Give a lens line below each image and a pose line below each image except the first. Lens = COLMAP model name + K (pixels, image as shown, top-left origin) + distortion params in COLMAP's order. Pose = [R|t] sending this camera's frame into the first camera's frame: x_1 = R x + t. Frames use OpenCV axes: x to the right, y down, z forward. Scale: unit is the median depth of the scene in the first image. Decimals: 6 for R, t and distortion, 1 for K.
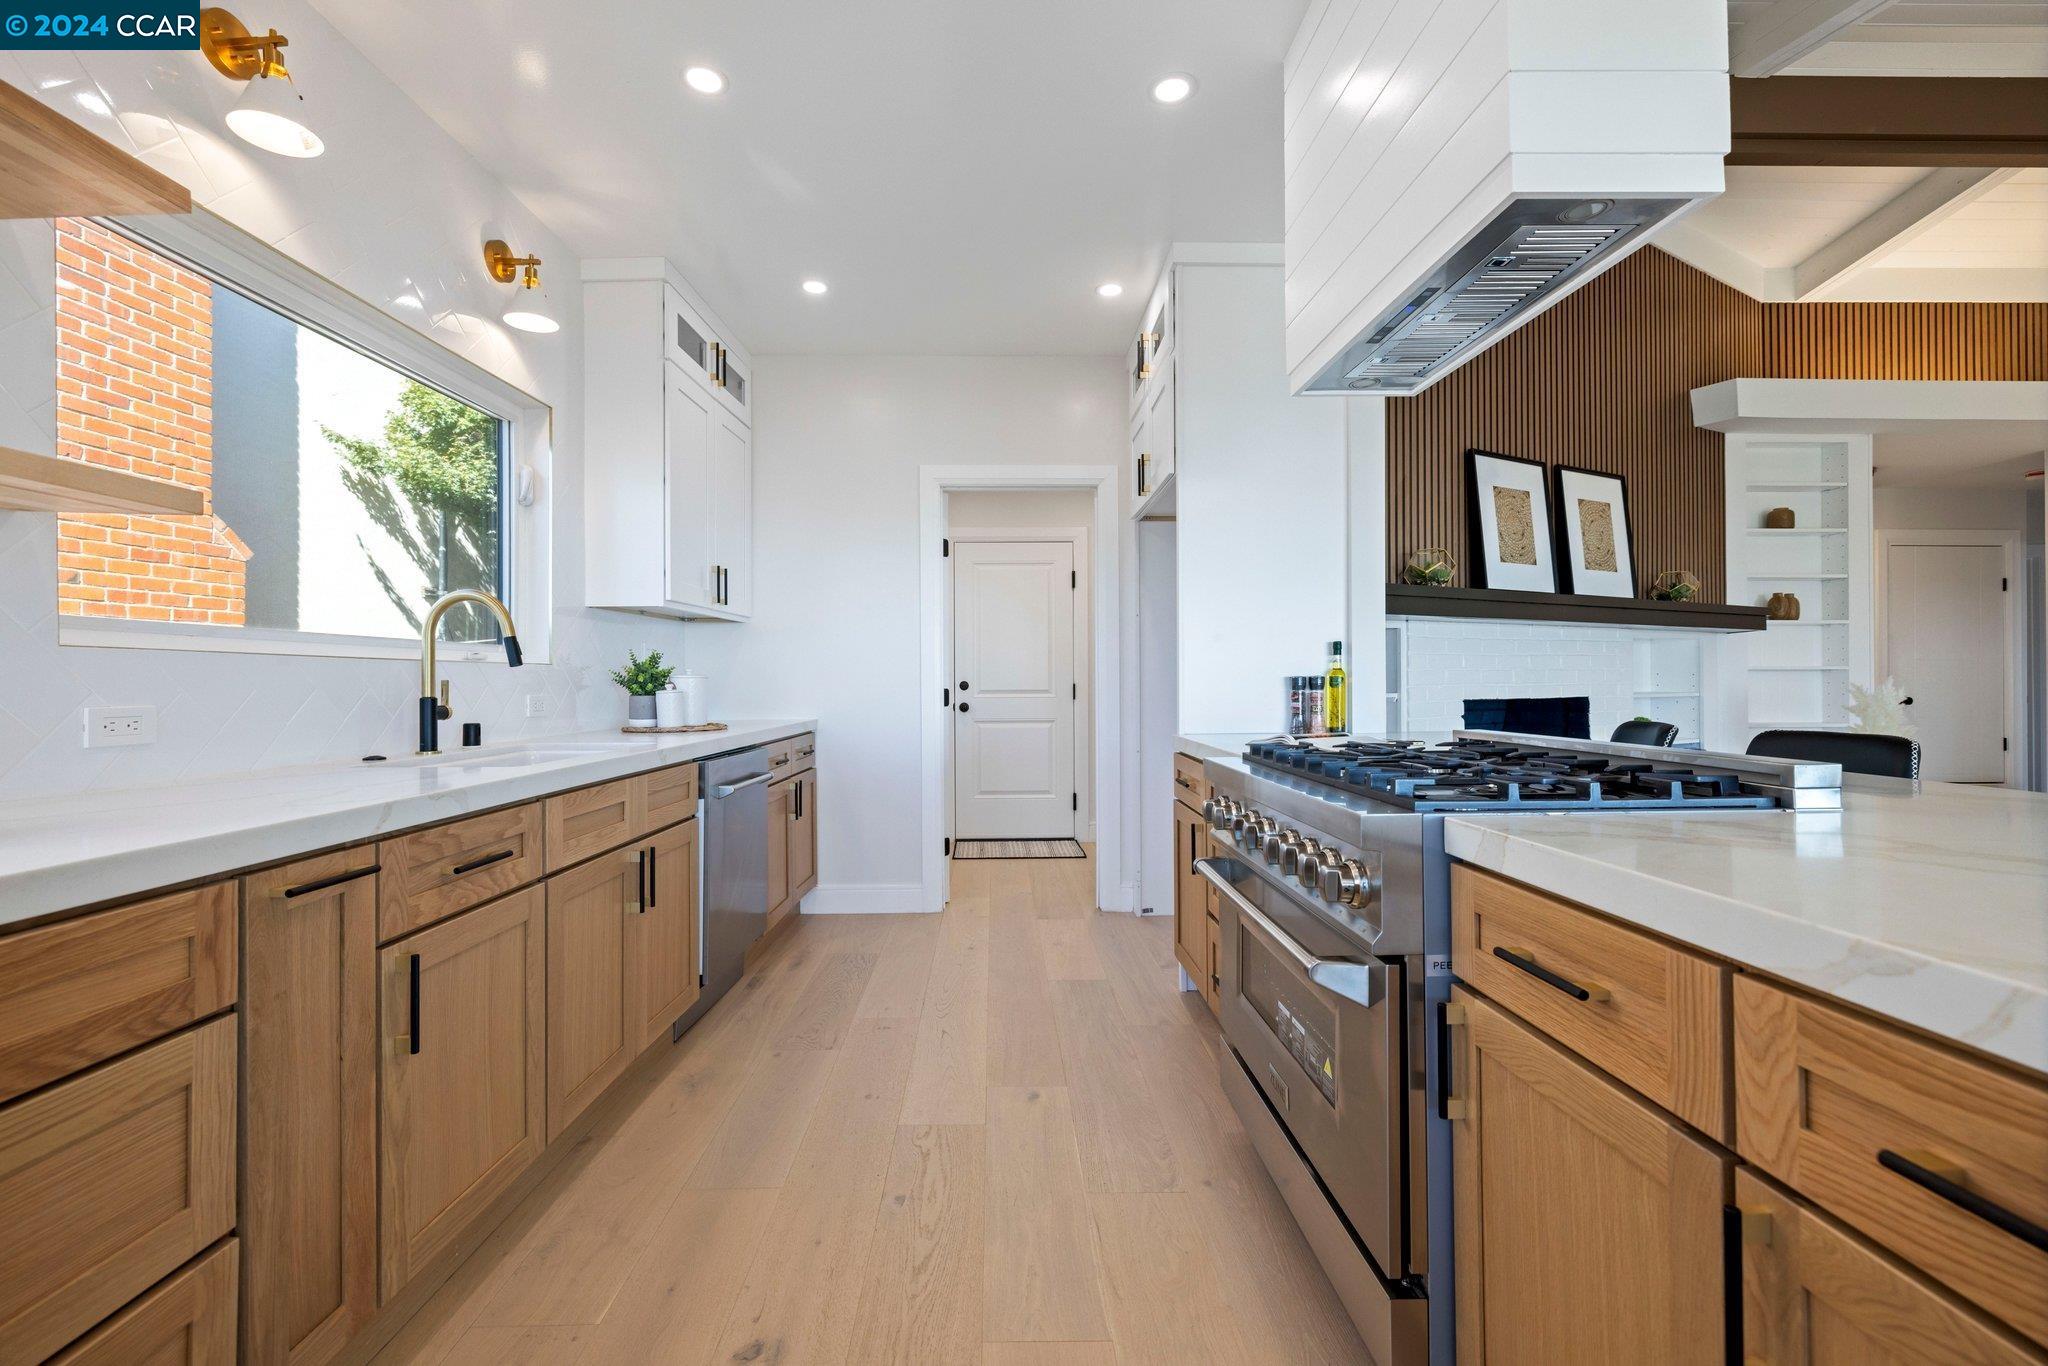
lens RADIAL K [[855.8, 0, 1018.0], [0, 855.8, 677.5], [0, 0, 1]] dist [0.000894, 0.000765]
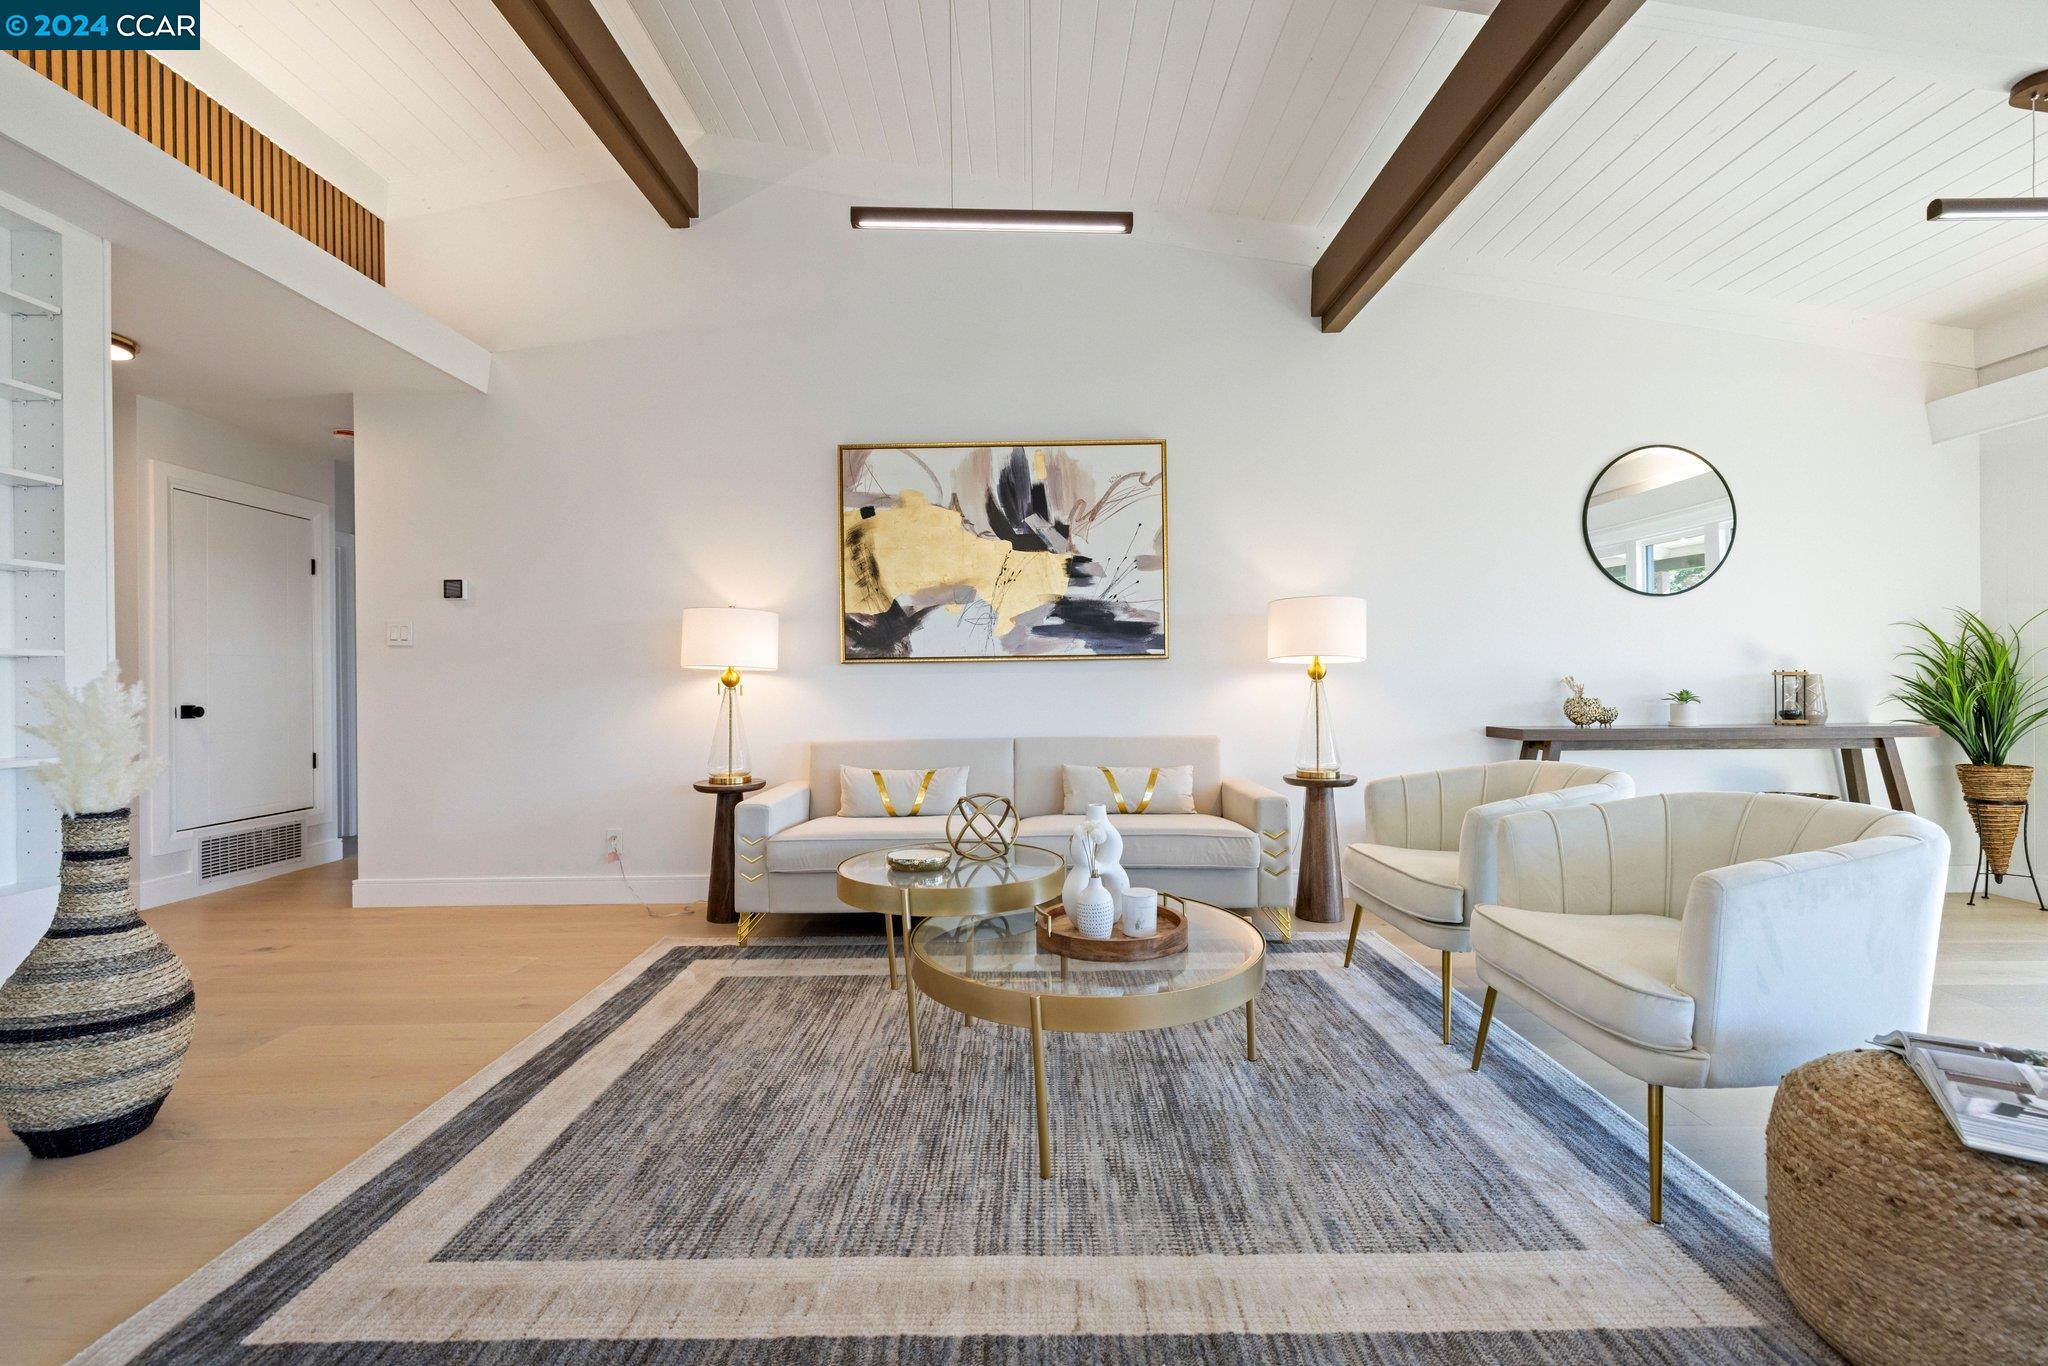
lens RADIAL K [[855.8, 0, 1017.4], [0, 855.8, 681.2], [0, 0, 1]] dist [0.000894, 0.000765]
pose [[0.029477, 0.003224, 0.999560, 0.535838], [0.007730, 0.999964, -0.003453, 0.014619], [-0.999536, 0.007828, 0.029451, 0.463341]]
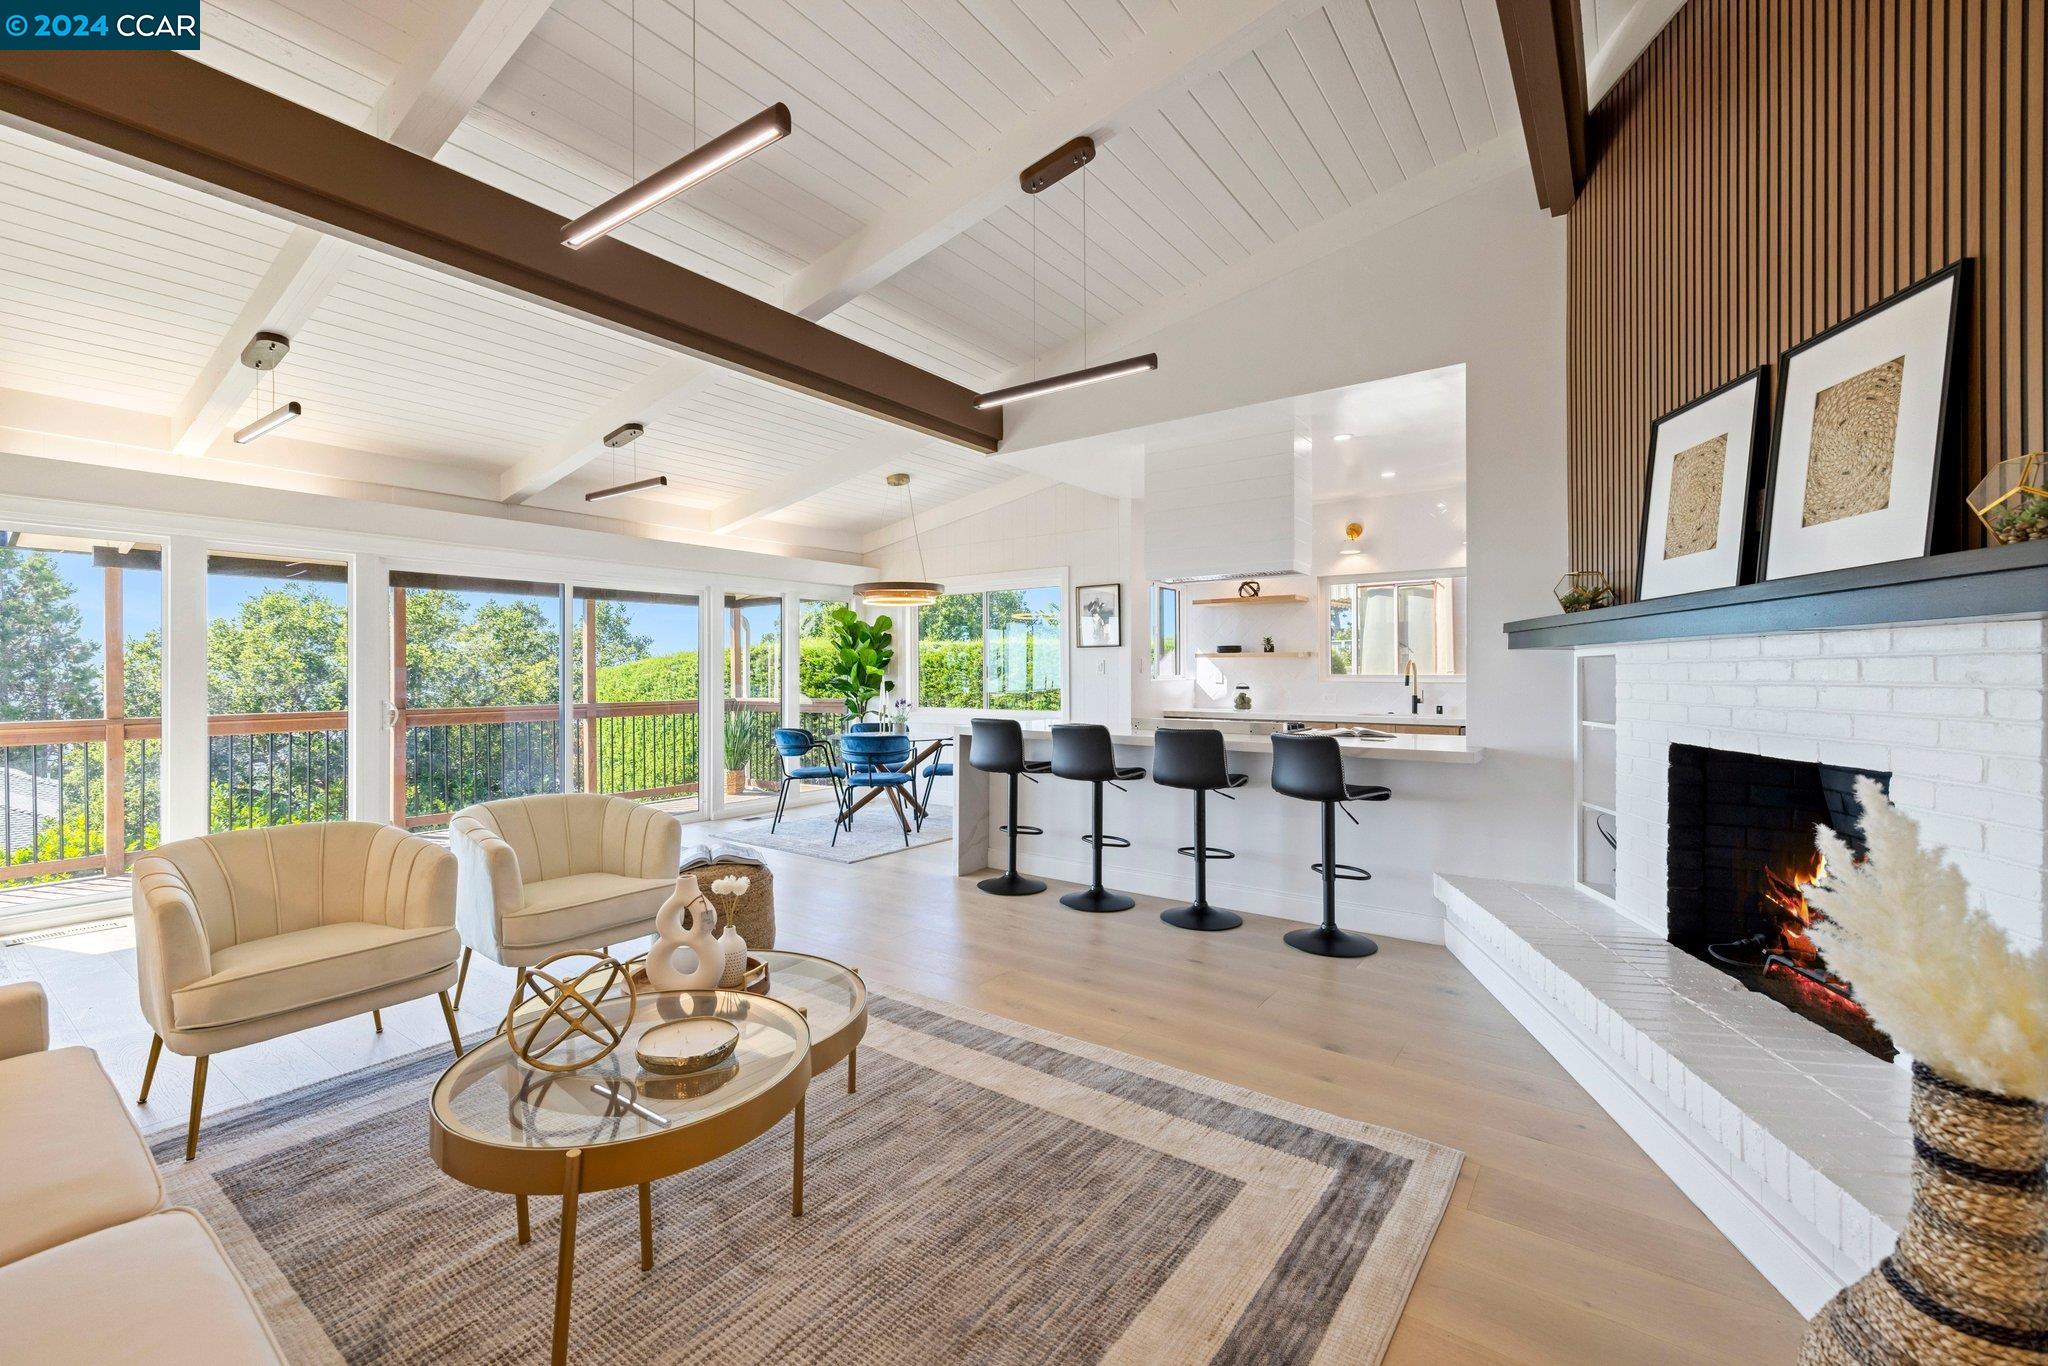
lens RADIAL K [[855.8, 0, 1007.3], [0, 855.8, 674.0], [0, 0, 1]] dist [0.000894, 0.000765]
pose [[-0.612803, 0.008018, -0.790195, 1.414003], [0.008046, 0.999960, 0.003906, -0.041322], [0.790195, -0.003965, -0.612843, 0.947126]]
